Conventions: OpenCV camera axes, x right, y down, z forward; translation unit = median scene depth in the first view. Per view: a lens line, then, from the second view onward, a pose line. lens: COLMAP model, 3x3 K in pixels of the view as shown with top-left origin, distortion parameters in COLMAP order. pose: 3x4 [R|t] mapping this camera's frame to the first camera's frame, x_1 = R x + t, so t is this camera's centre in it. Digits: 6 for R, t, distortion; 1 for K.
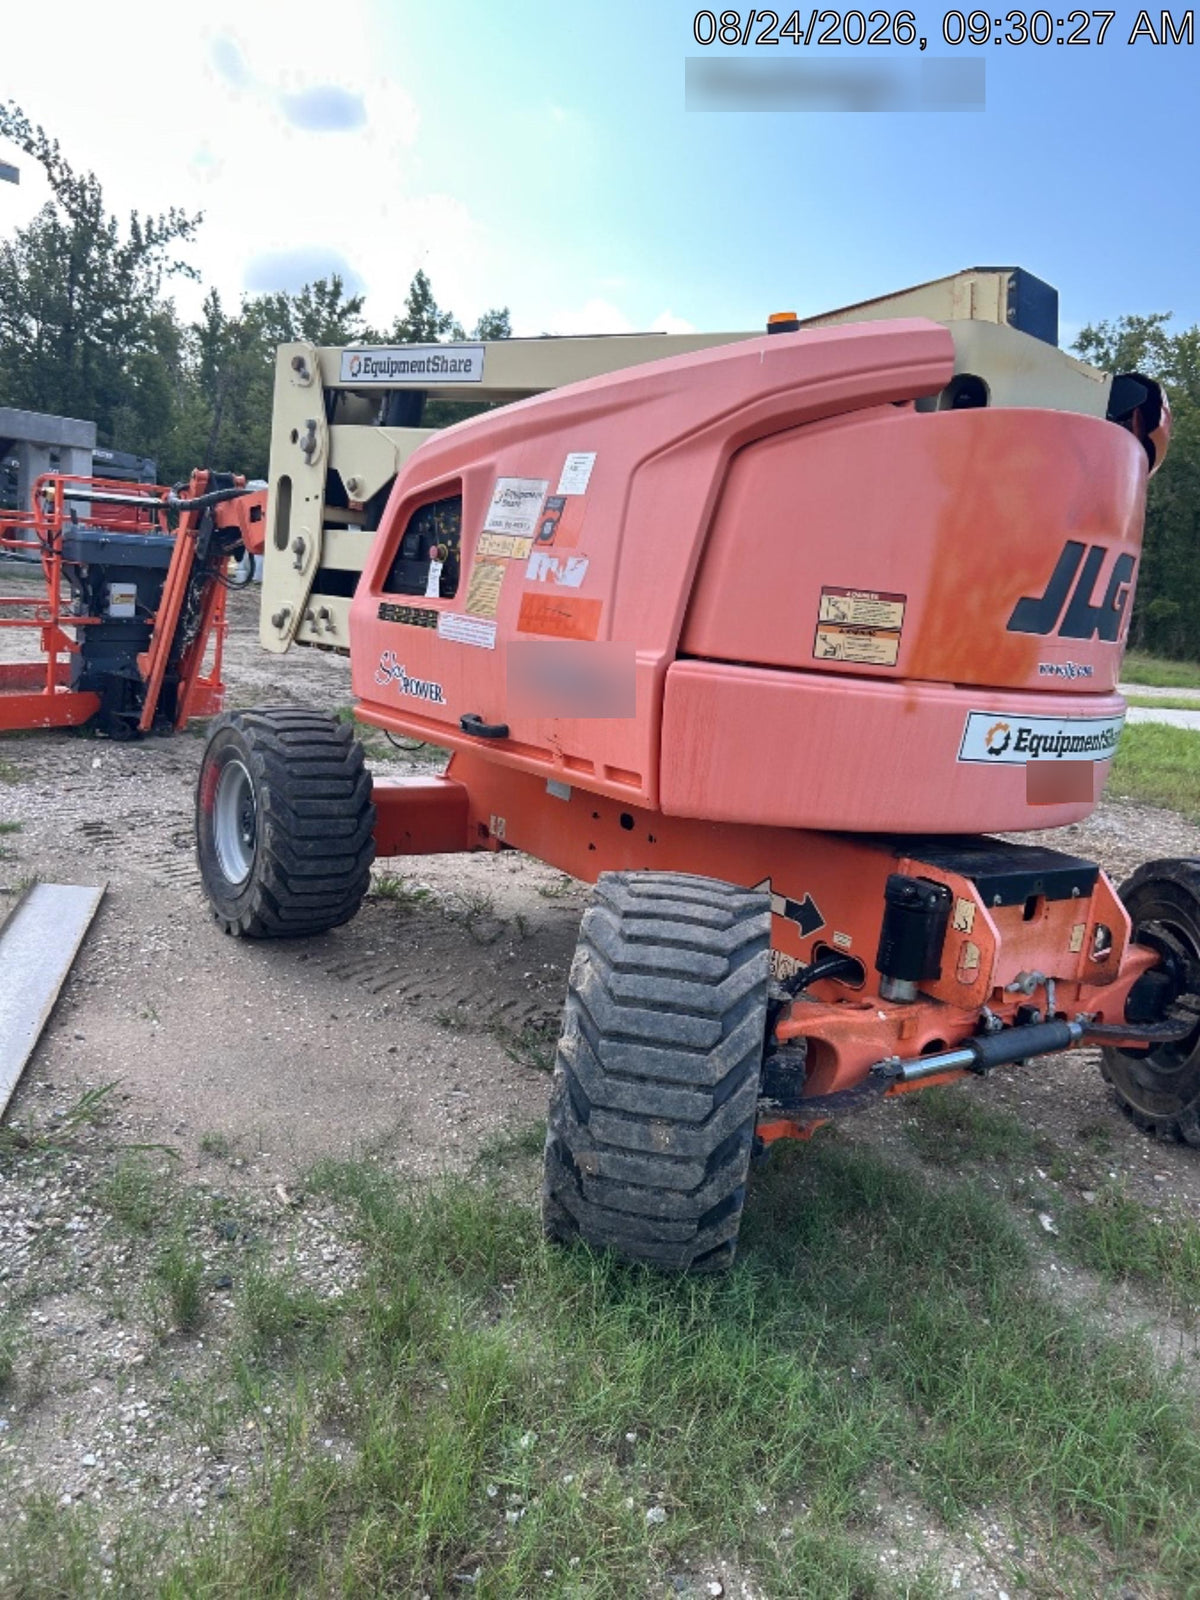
lens RADIAL K [[1220.1, 0, 598.3], [0, 1220.1, 783.1], [0, 0, 1]] dist [0.057341, -0.067189]
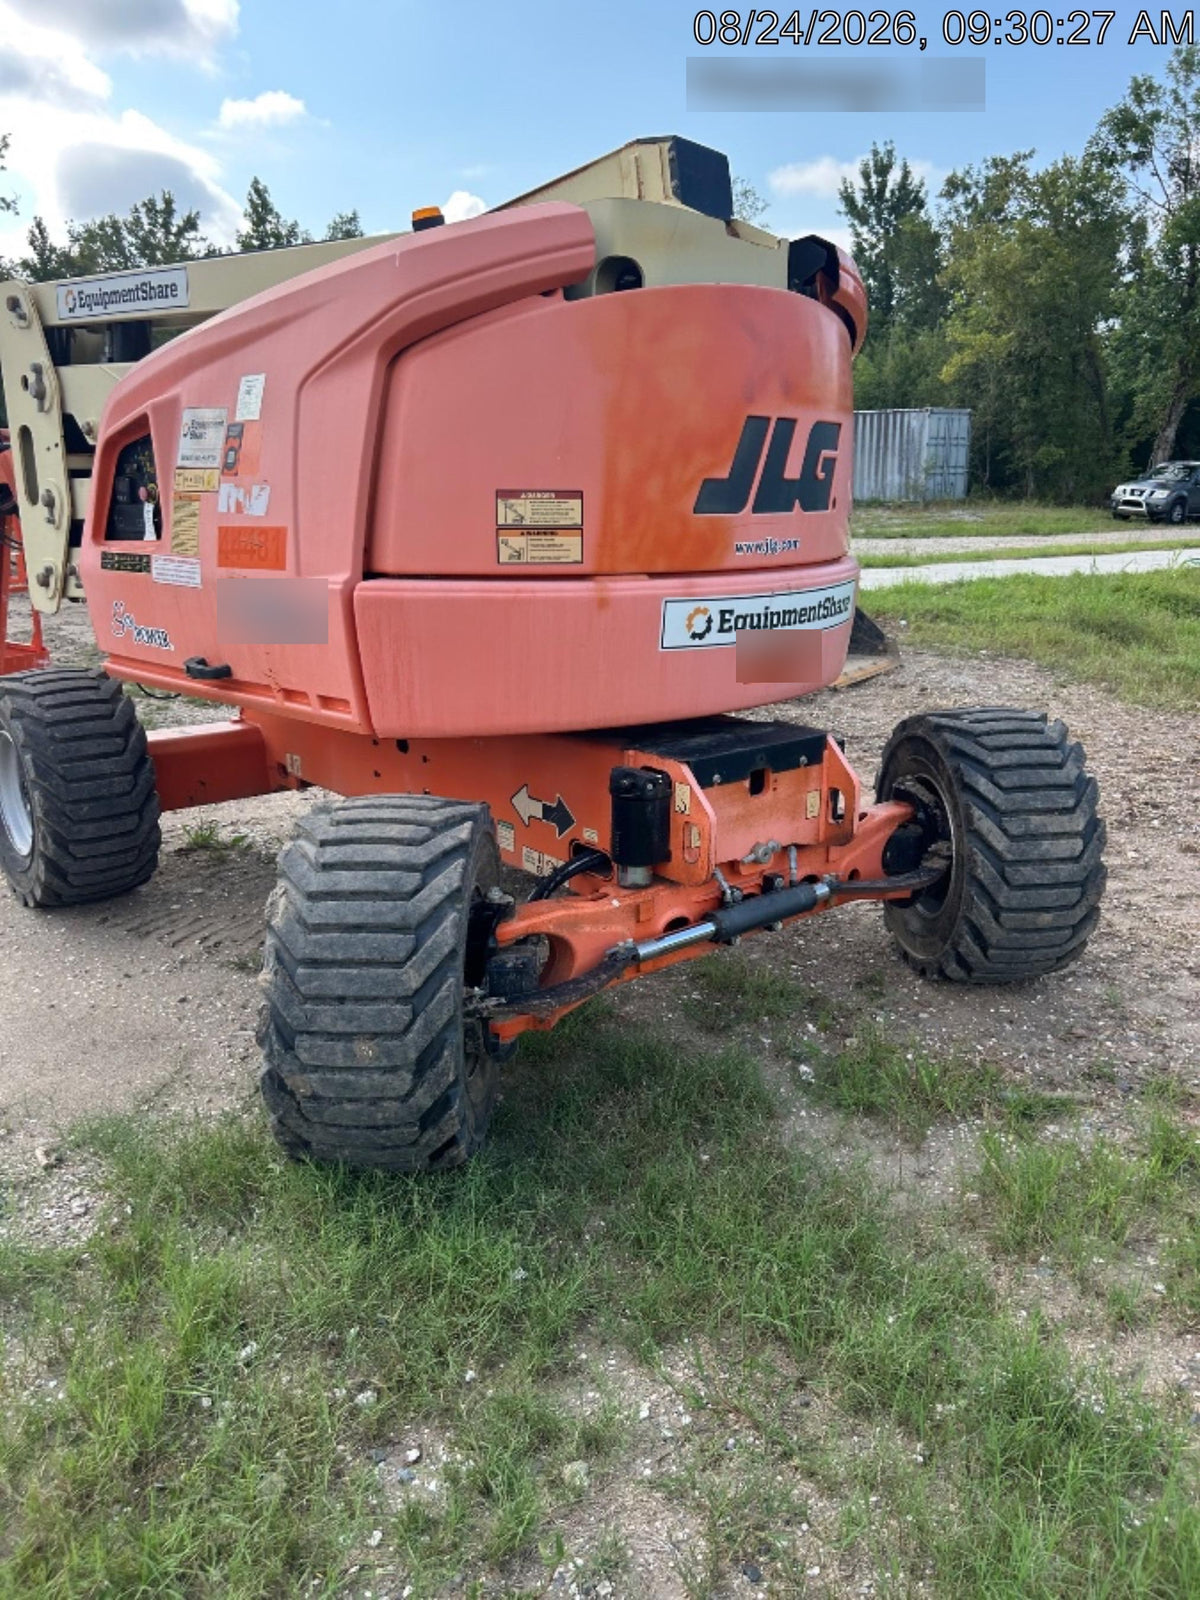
lens RADIAL K [[1220.1, 0, 622.6], [0, 1220.1, 806.5], [0, 0, 1]] dist [0.057341, -0.067189]
pose [[0.989713, -0.128445, 0.063011, 0.174999], [0.121969, 0.987719, 0.097644, 0.007656], [-0.074779, -0.088954, 0.993225, -0.018816]]
